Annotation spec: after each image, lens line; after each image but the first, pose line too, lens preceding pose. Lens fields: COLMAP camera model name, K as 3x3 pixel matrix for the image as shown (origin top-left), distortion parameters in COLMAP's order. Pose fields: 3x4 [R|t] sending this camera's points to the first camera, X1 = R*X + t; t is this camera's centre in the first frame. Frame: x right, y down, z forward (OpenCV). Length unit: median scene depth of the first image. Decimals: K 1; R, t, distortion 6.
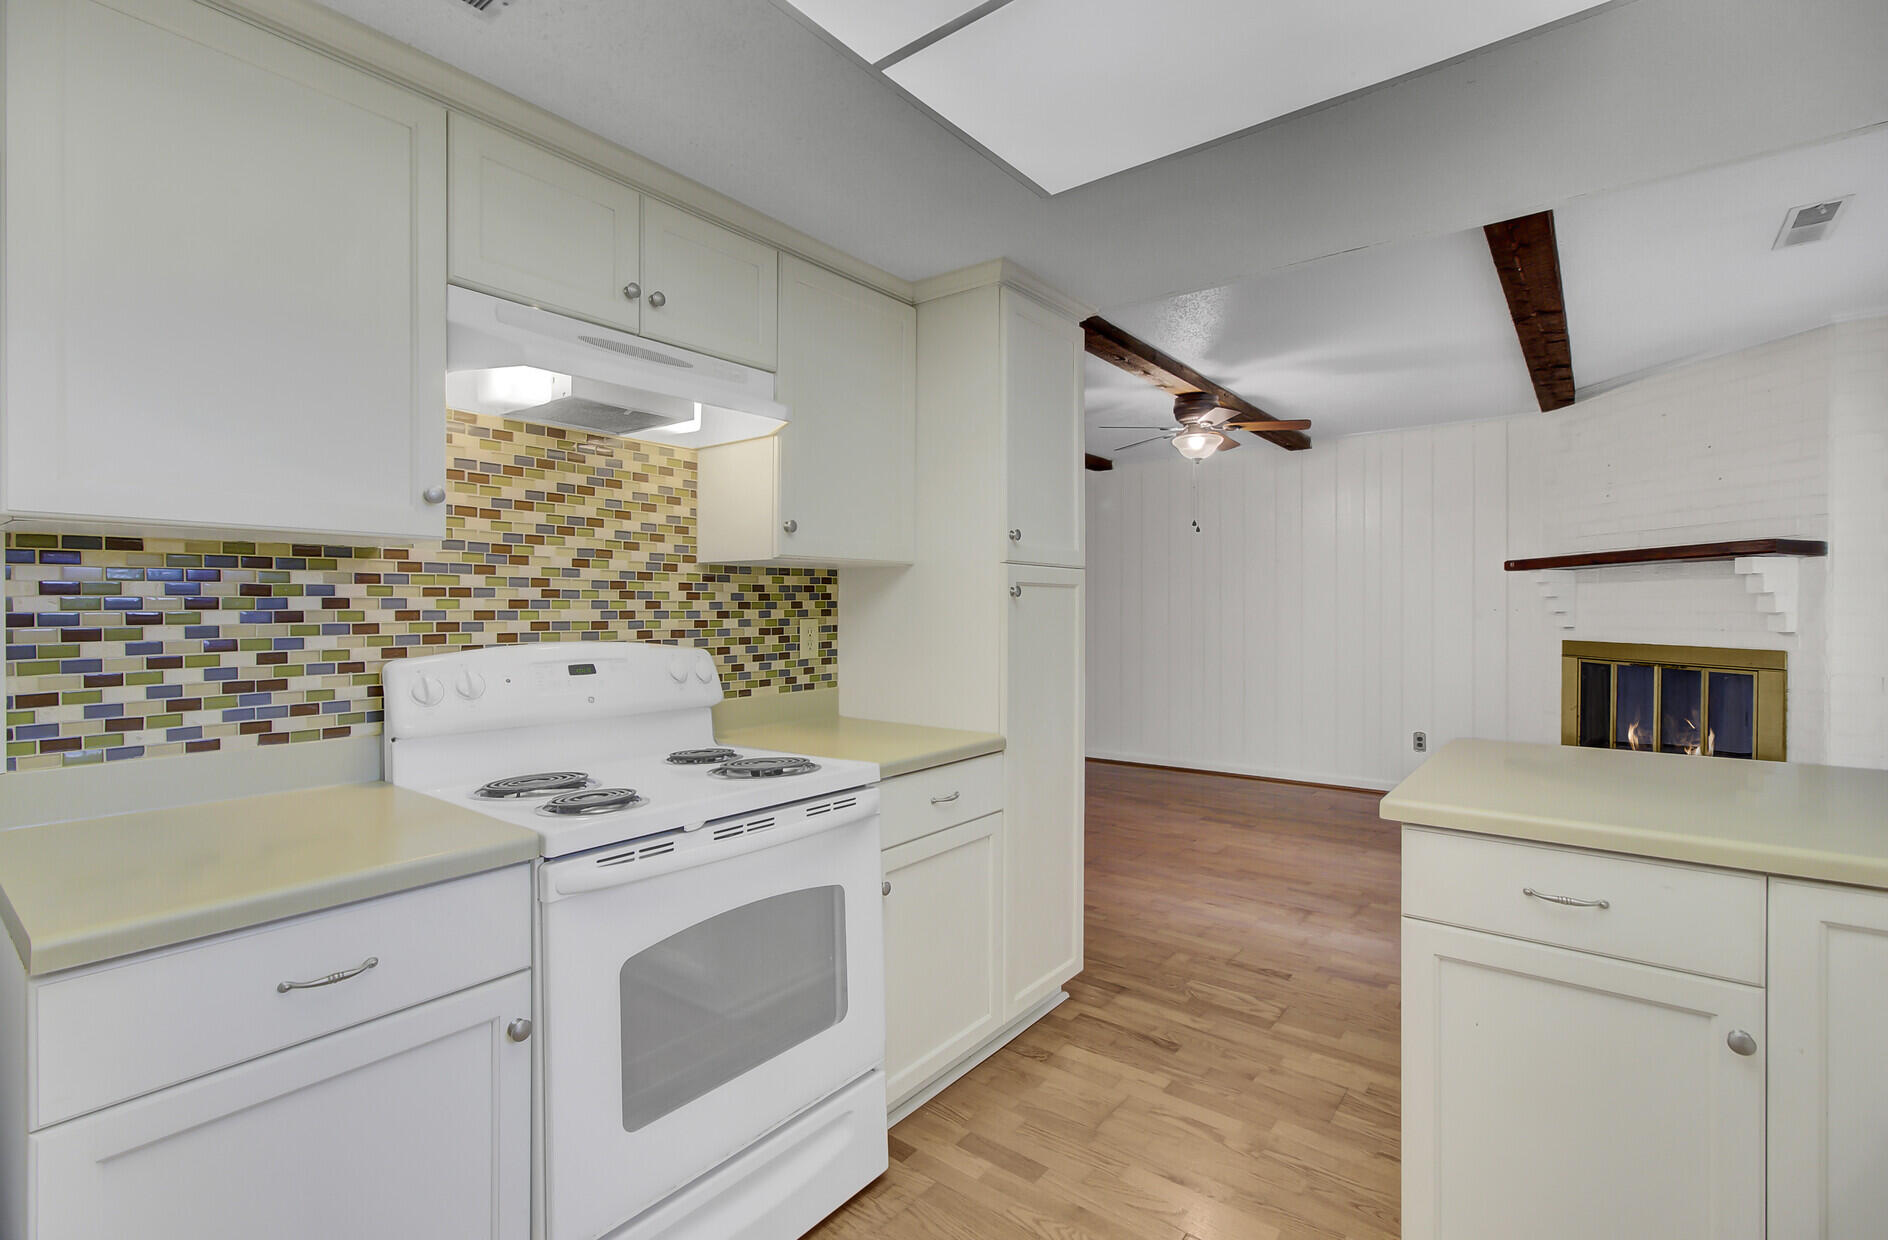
lens RADIAL K [[864.5, 0, 931.3], [0, 864.5, 615.2], [0, 0, 1]] dist [-0.004852, 0.005730]
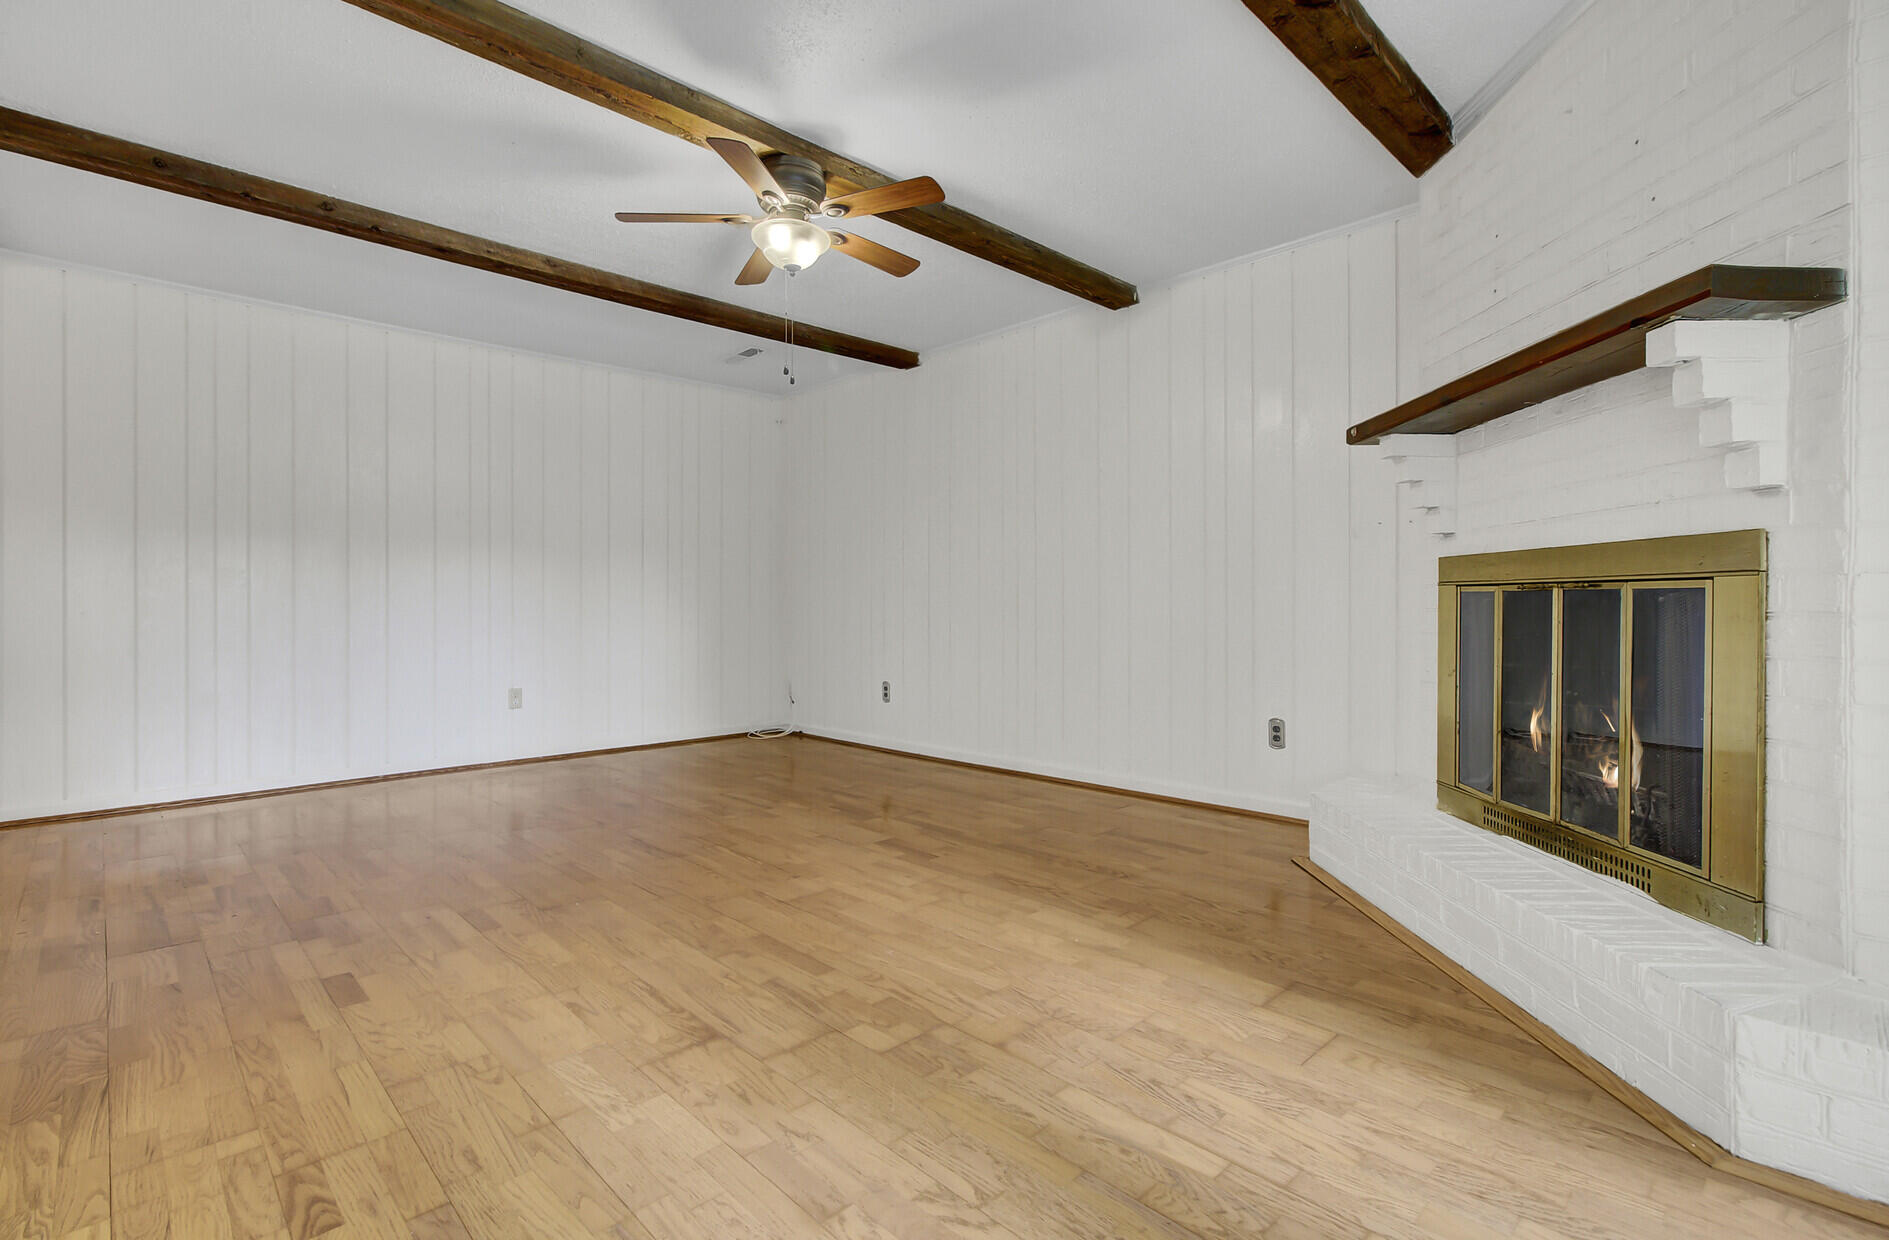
lens RADIAL K [[865.0, 0, 941.6], [0, 865.0, 609.4], [0, 0, 1]] dist [-0.004852, 0.005730]
pose [[0.990060, -0.000096, -0.140647, 0.607732], [-0.000516, 0.999991, -0.004315, 0.083870], [0.140646, 0.004345, 0.990050, 0.475535]]
